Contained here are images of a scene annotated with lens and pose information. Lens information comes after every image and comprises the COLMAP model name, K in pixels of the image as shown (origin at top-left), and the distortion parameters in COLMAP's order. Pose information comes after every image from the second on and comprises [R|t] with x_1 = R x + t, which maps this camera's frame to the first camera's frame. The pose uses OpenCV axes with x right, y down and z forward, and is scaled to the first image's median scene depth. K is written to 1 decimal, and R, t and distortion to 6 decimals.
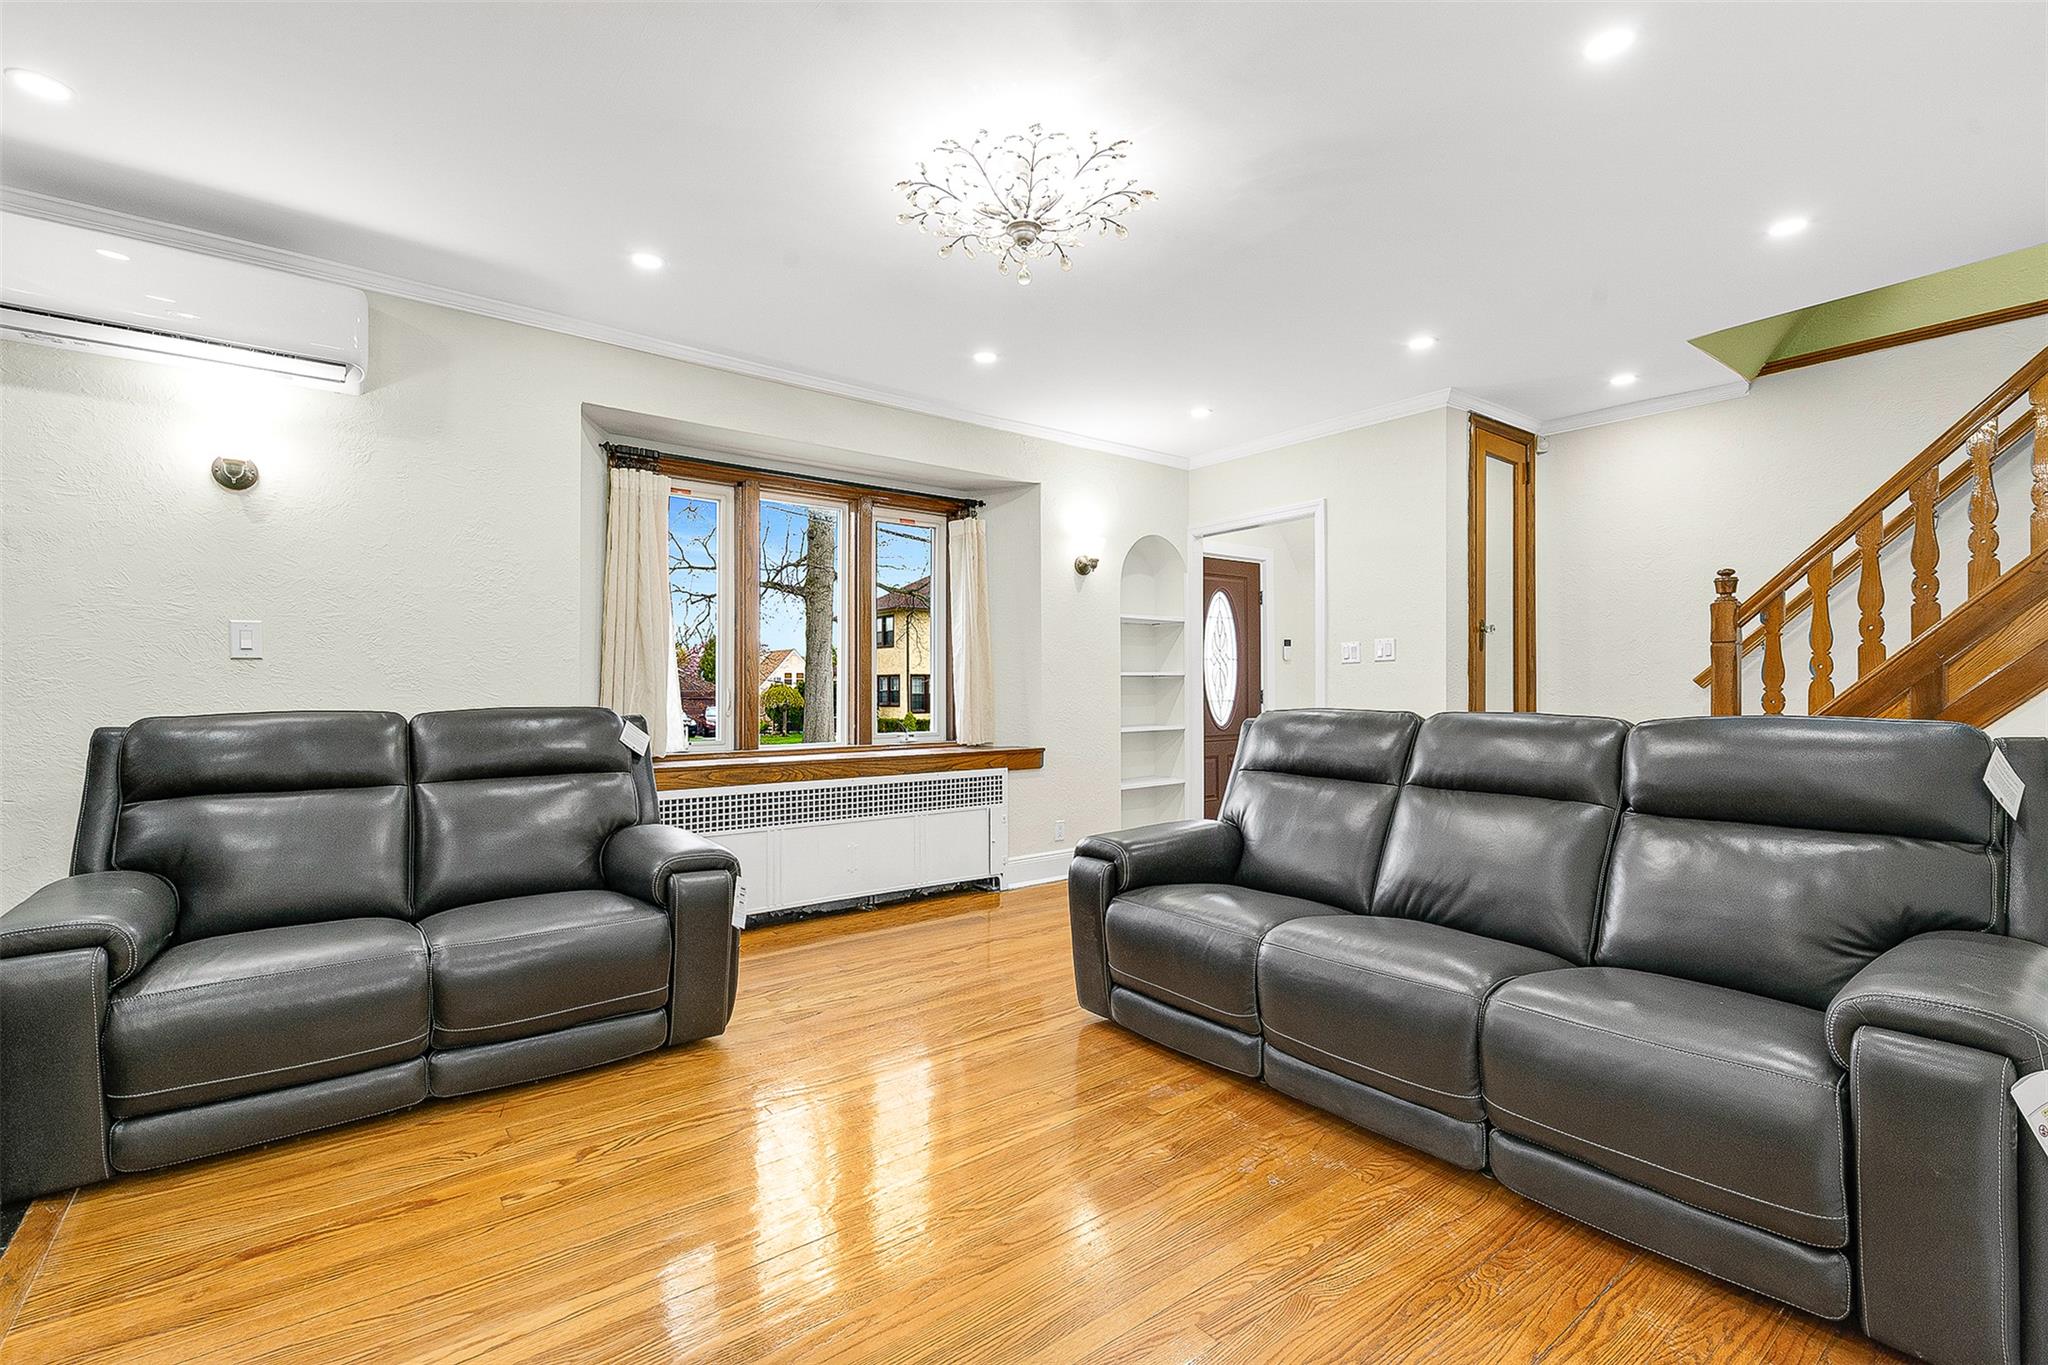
lens RADIAL K [[912.1, 0, 1024.0], [0, 912.1, 682.5], [0, 0, 1]] dist [0.027533, -0.009406]
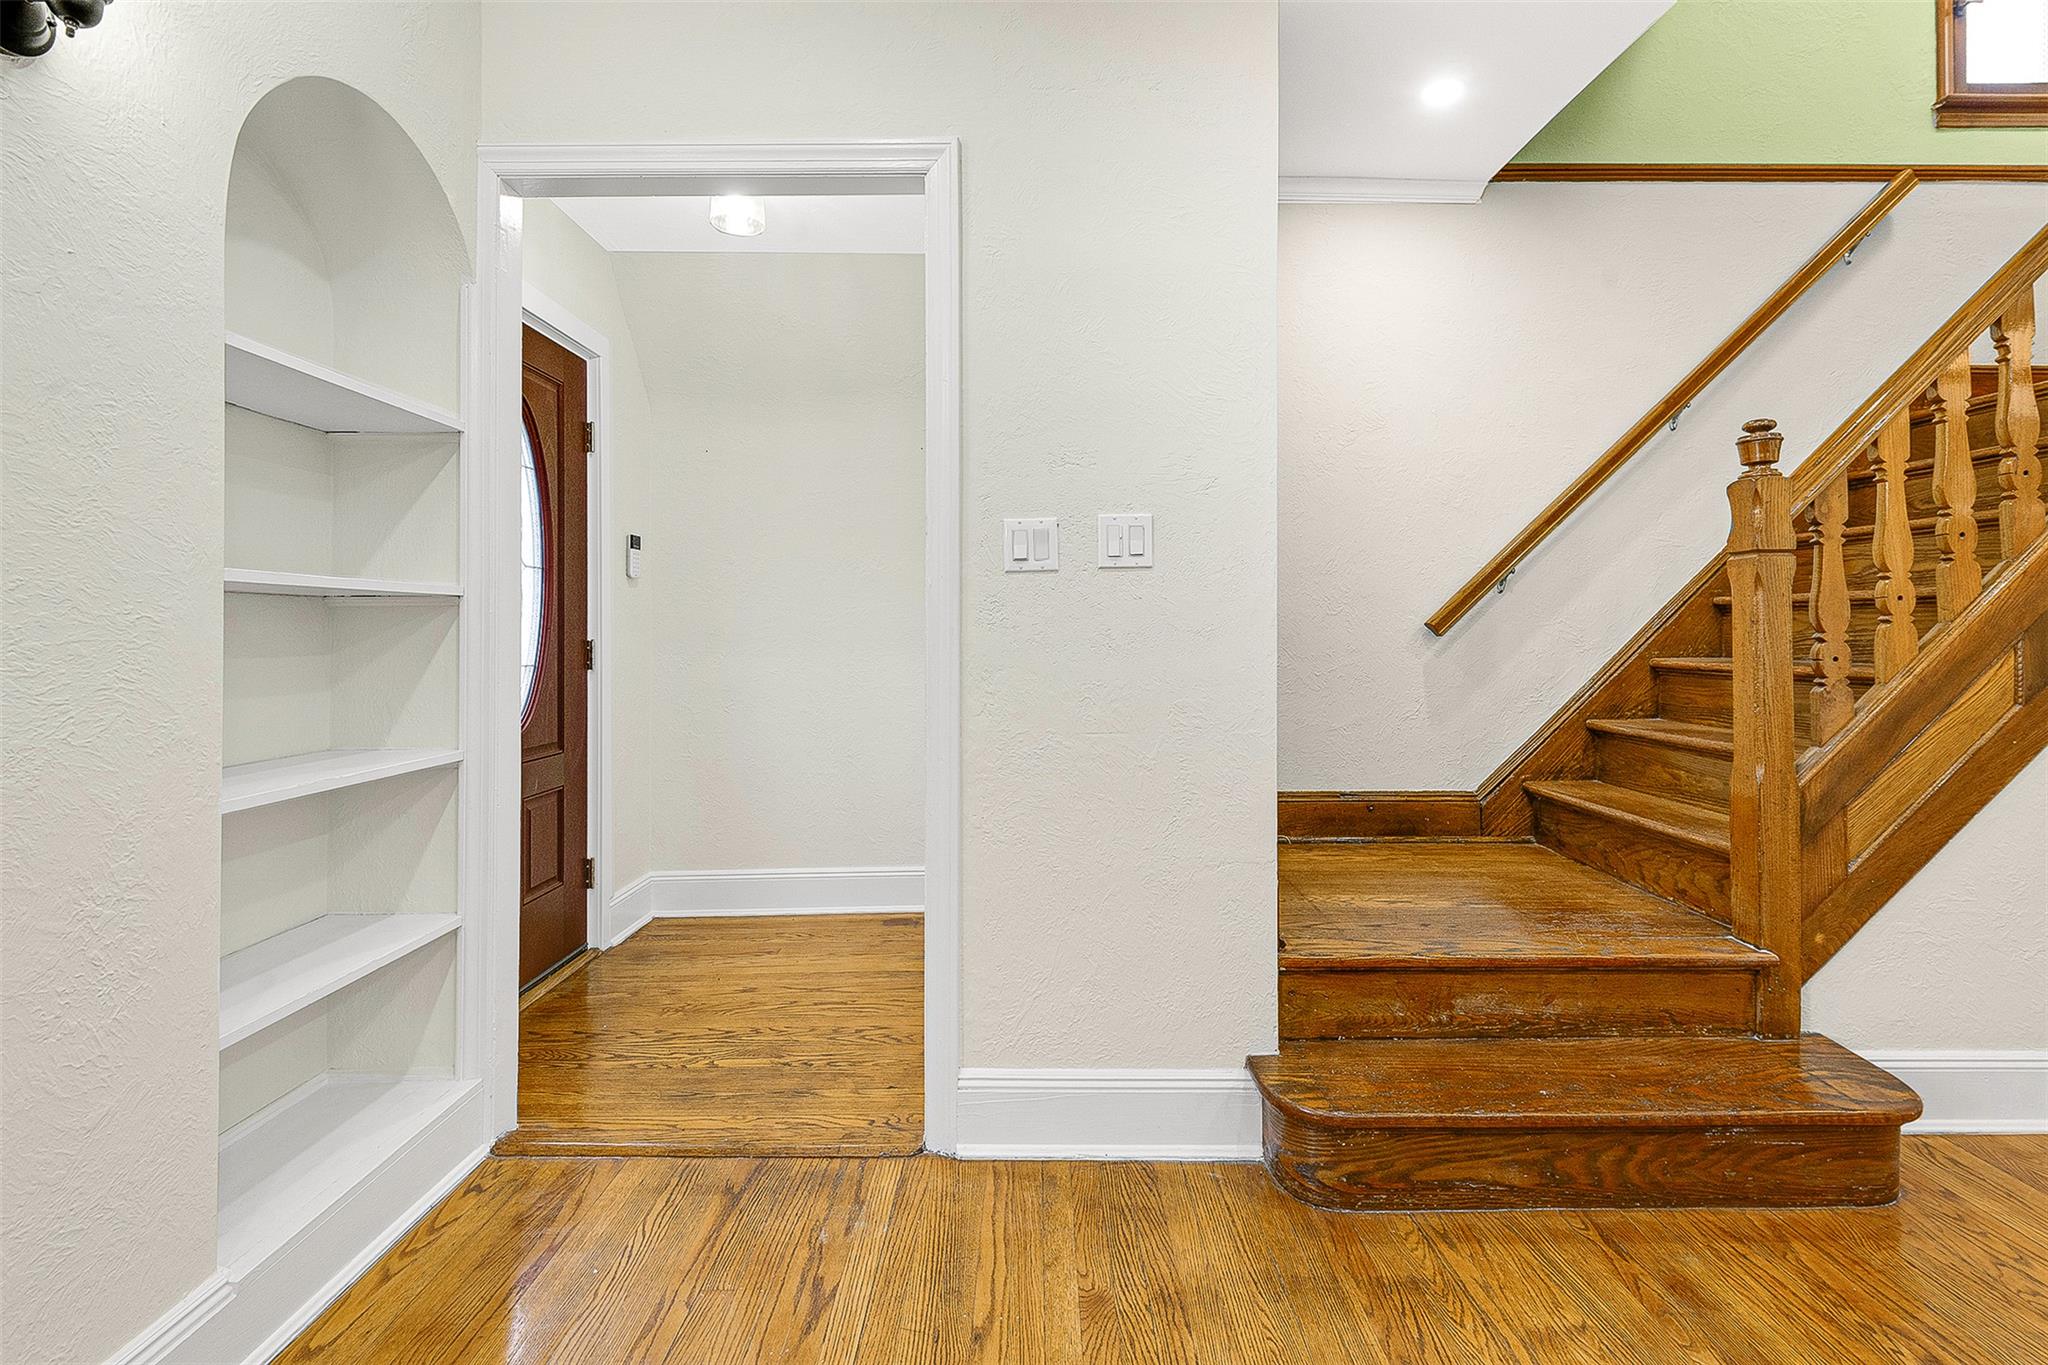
lens RADIAL K [[924.9, 0, 1032.1], [0, 924.9, 638.7], [0, 0, 1]] dist [-0.000508, -0.000257]
pose [[0.607072, 0.004147, 0.794636, 0.040777], [-0.005038, 0.999986, -0.001370, 0.008805], [-0.794631, -0.003172, 0.607084, 0.743289]]
